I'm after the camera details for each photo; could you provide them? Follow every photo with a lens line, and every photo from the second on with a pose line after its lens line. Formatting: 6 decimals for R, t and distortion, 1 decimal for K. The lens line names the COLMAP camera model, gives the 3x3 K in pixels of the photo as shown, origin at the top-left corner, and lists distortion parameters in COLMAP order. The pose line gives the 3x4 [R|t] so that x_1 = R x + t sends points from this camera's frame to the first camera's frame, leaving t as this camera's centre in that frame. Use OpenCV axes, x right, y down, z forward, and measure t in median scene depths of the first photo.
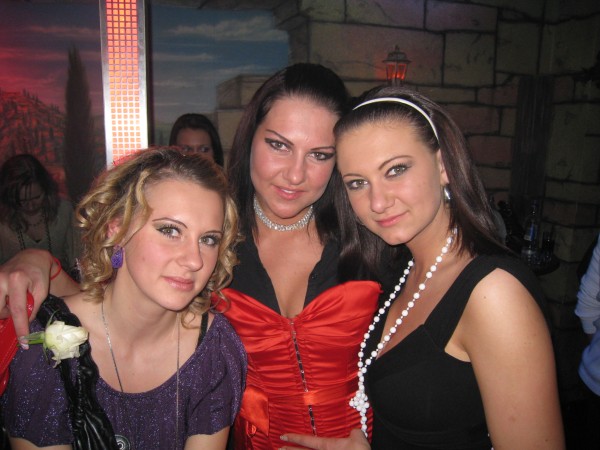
lens RADIAL K [[494.2, 0, 300.0], [0, 494.2, 225.0], [0, 0, 1]] dist [-0.171508, 0.122236]
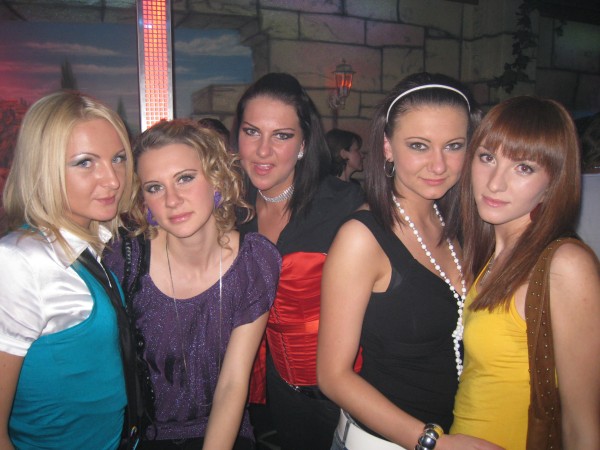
lens RADIAL K [[494.2, 0, 300.0], [0, 494.2, 225.0], [0, 0, 1]] dist [-0.171508, 0.122236]
pose [[0.991853, -0.038608, 0.121397, -0.067099], [0.041319, 0.998948, -0.019889, 0.057923], [-0.120501, 0.024743, 0.992405, -0.169686]]
